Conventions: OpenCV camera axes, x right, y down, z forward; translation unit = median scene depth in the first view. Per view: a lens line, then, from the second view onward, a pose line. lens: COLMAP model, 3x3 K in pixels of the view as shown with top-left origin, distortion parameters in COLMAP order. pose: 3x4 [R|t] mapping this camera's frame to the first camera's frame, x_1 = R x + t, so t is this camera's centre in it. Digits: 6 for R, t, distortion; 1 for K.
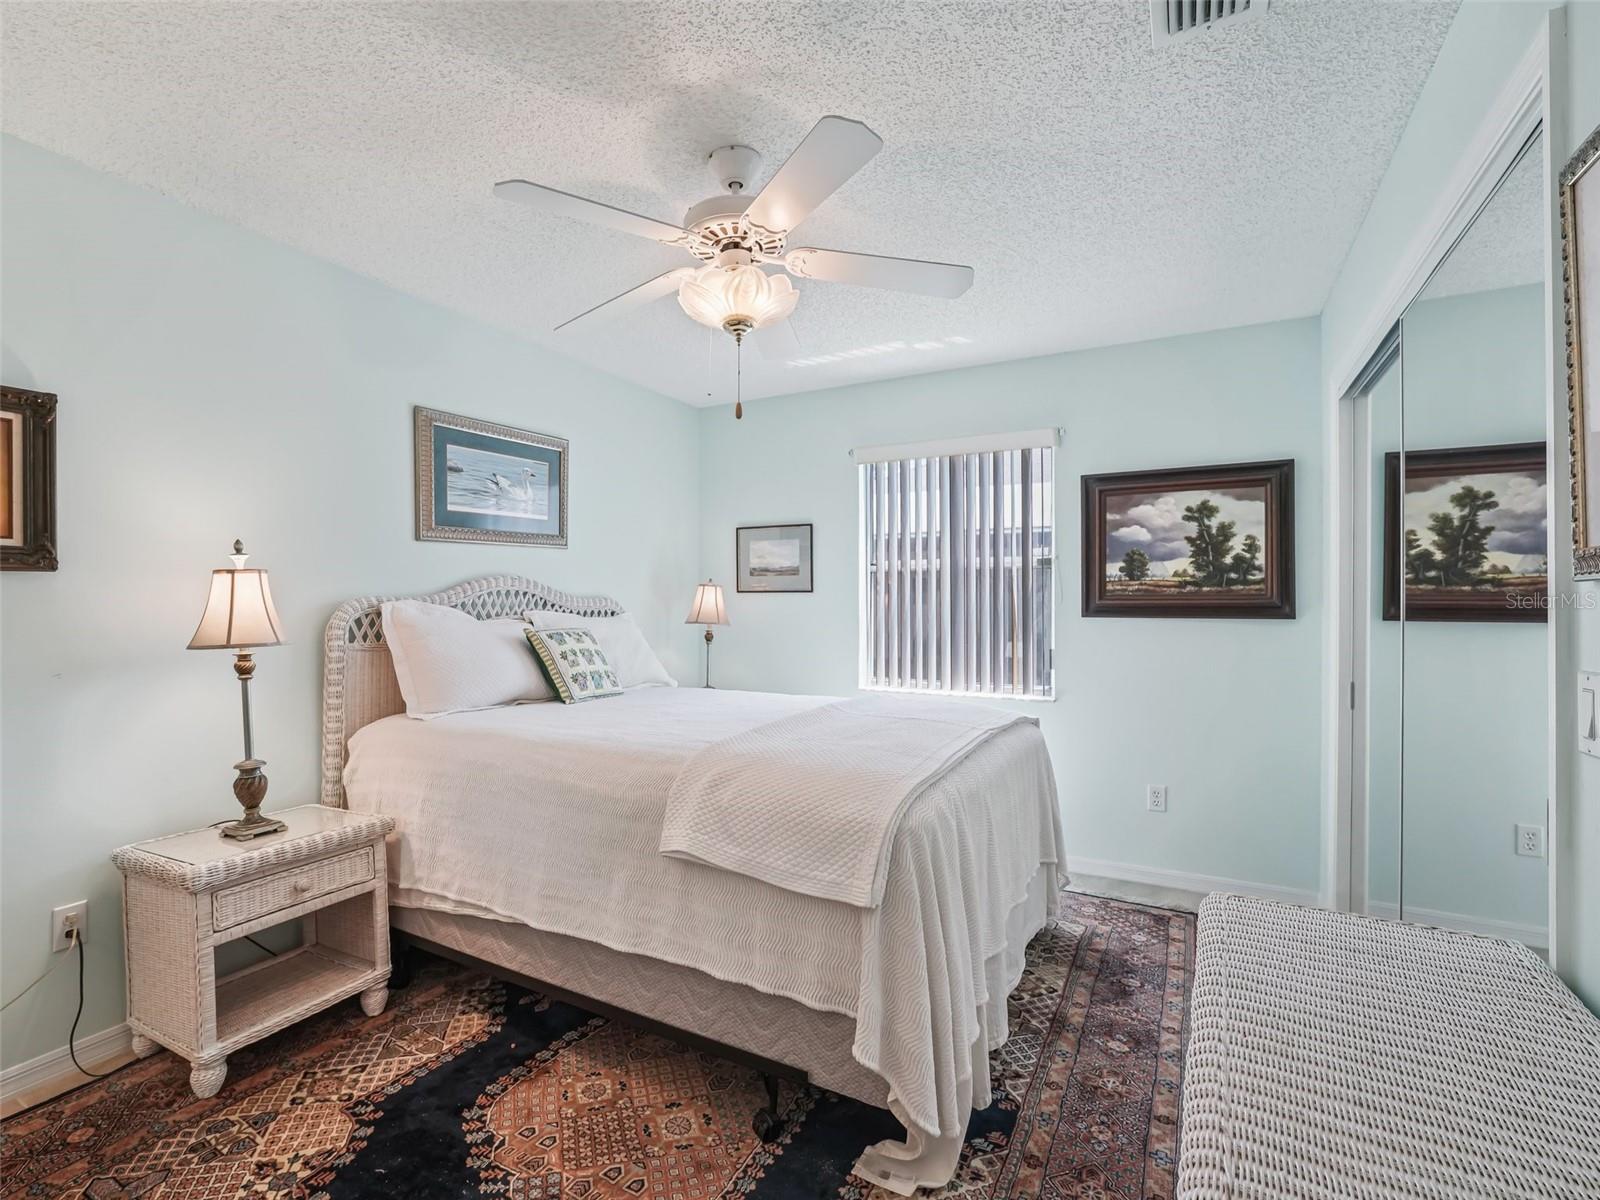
lens RADIAL K [[749.7, 0, 786.6], [0, 749.7, 605.1], [0, 0, 1]] dist [-0.001656, -0.000062]
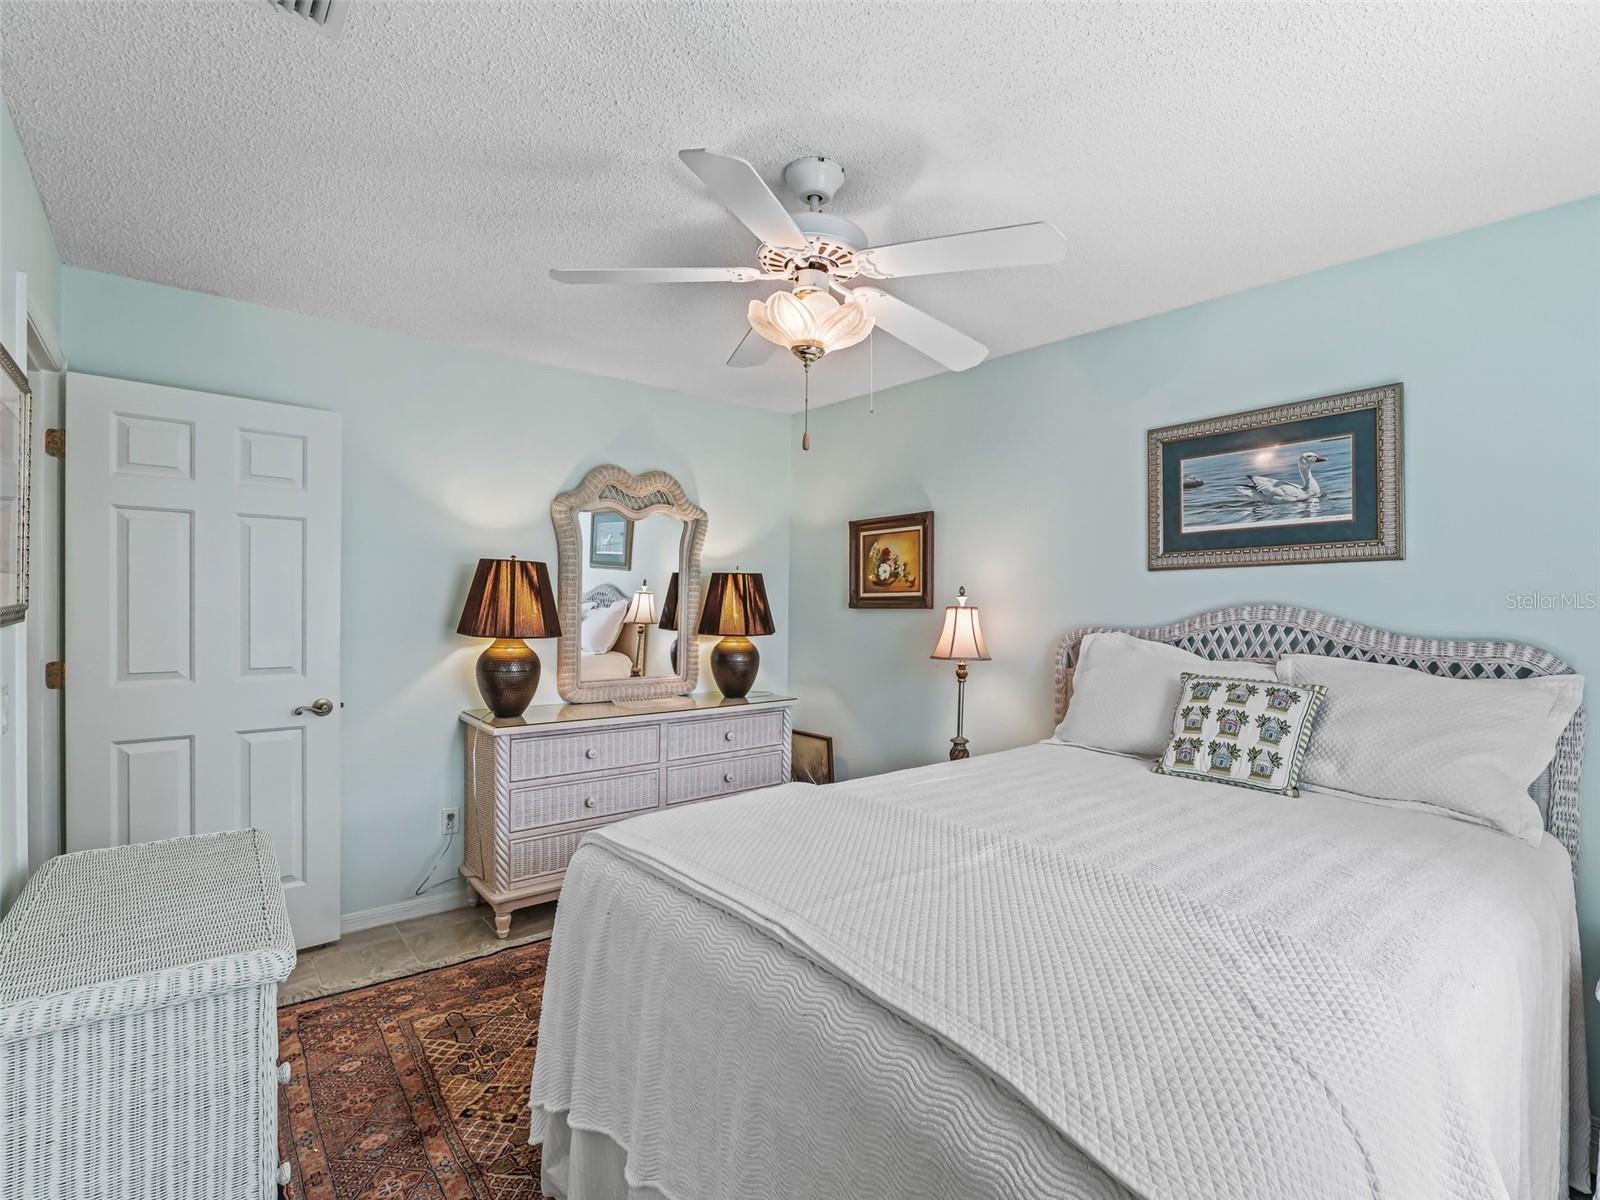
lens RADIAL K [[749.7, 0, 786.6], [0, 749.7, 605.1], [0, 0, 1]] dist [-0.001656, -0.000062]
pose [[-0.371420, 0.003493, -0.928458, 0.539648], [-0.012555, 0.999883, 0.008784, -0.042356], [0.928380, 0.014920, -0.371332, 0.878508]]
